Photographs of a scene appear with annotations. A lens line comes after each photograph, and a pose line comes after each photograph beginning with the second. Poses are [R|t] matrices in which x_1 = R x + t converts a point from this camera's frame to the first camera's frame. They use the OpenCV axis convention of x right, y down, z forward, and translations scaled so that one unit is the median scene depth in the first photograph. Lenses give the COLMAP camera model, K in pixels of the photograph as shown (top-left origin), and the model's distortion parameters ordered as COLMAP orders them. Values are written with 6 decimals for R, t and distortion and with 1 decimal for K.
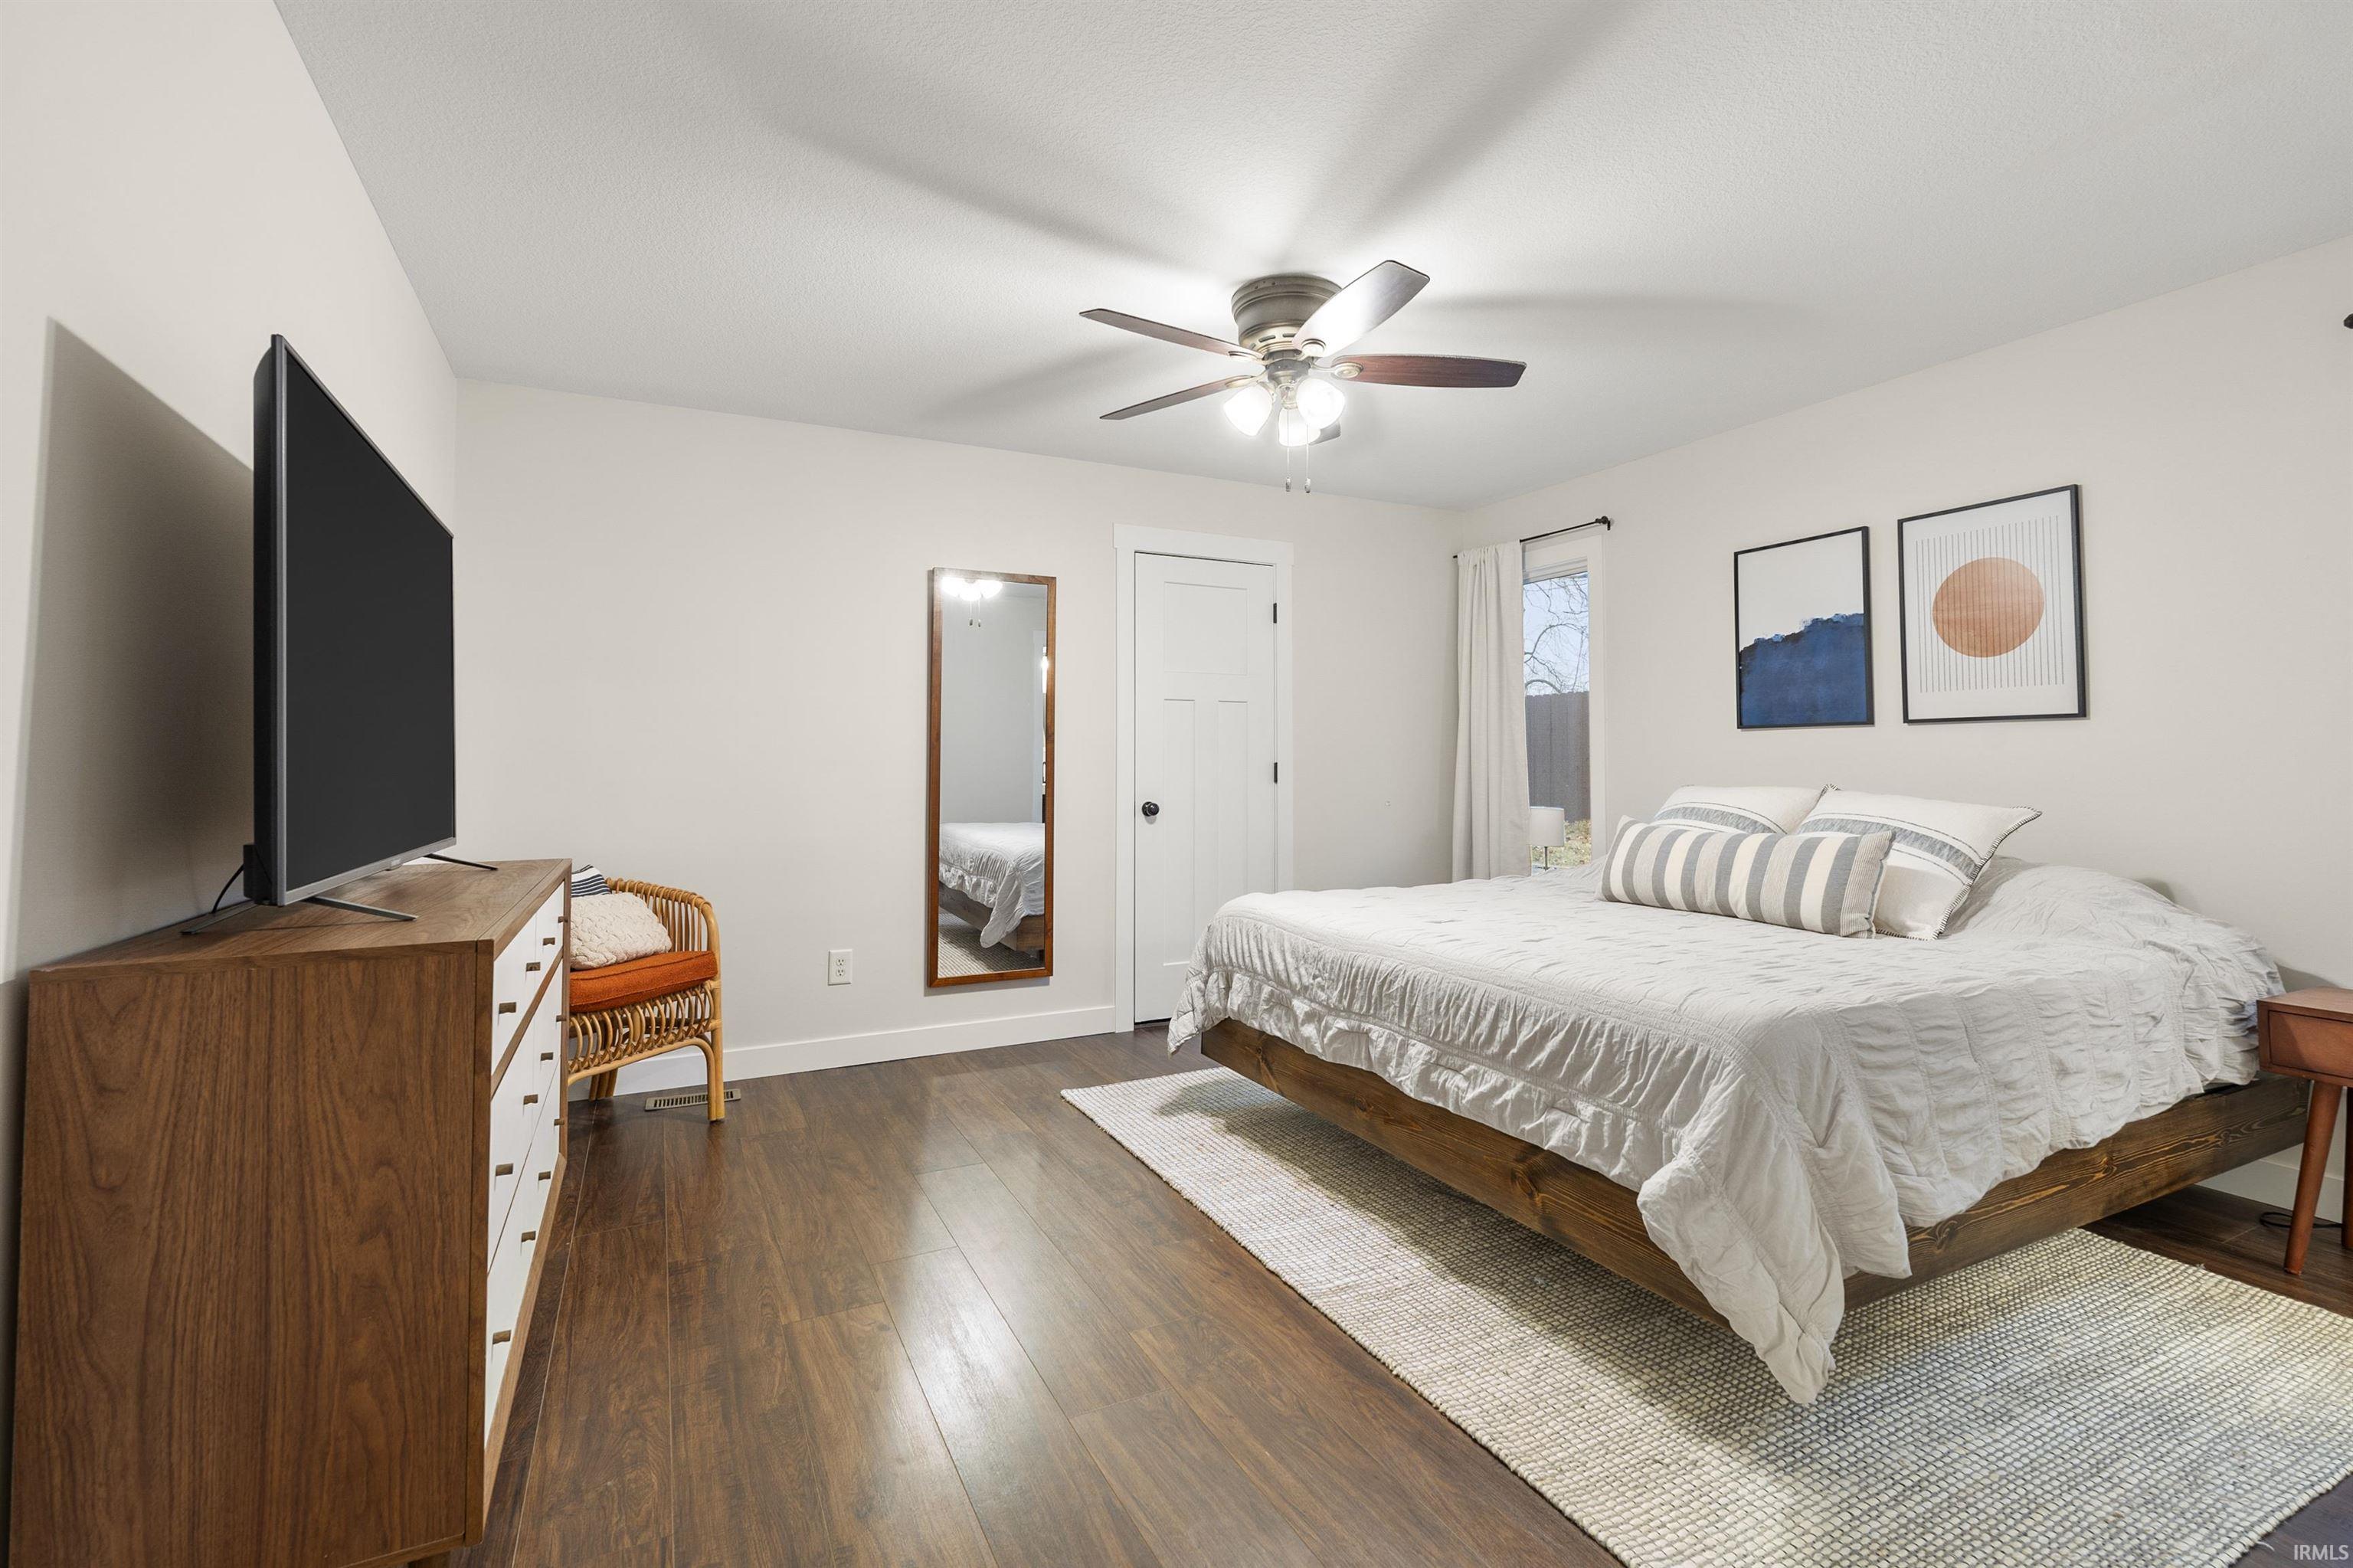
lens RADIAL K [[1039.2, 0, 1168.2], [0, 1039.2, 760.6], [0, 0, 1]] dist [-0.001728, -0.000215]
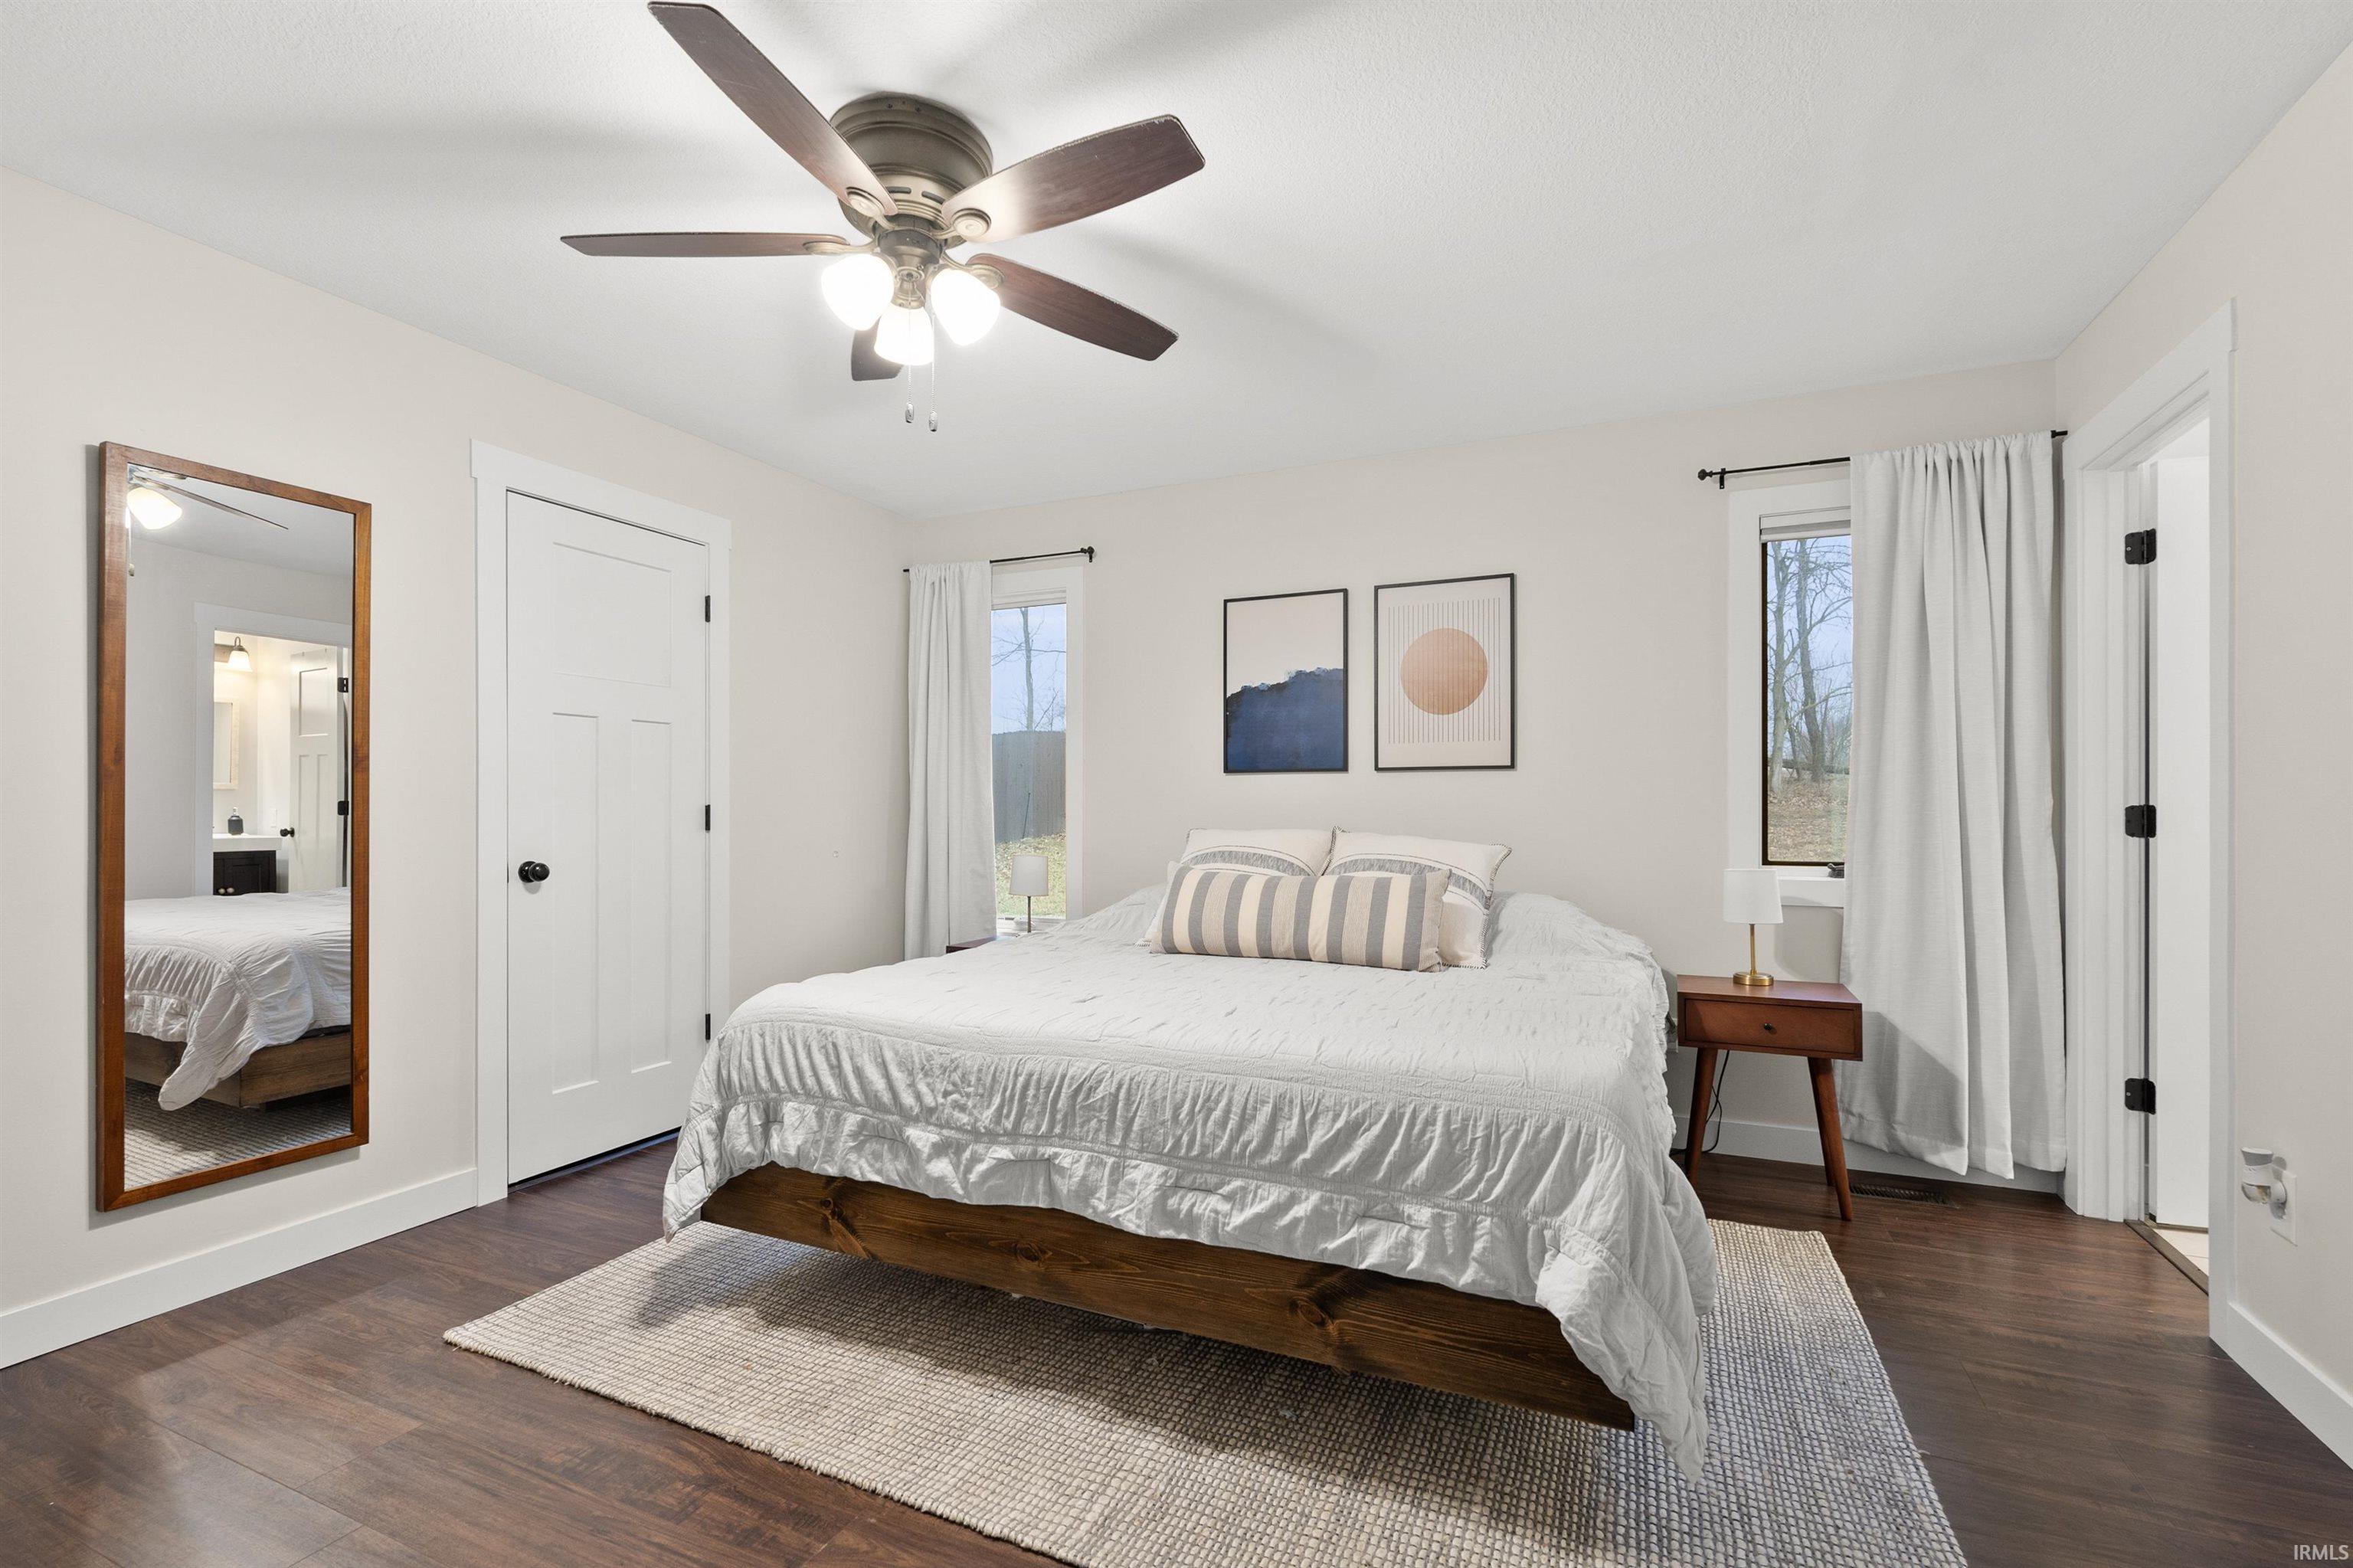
lens RADIAL K [[1039.2, 0, 1174.7], [0, 1039.2, 831.0], [0, 0, 1]] dist [-0.001728, -0.000215]
pose [[0.776644, -0.012645, 0.629812, -0.191835], [-0.003487, 0.999697, 0.024372, 0.002652], [-0.629930, -0.021125, 0.776365, 0.320923]]
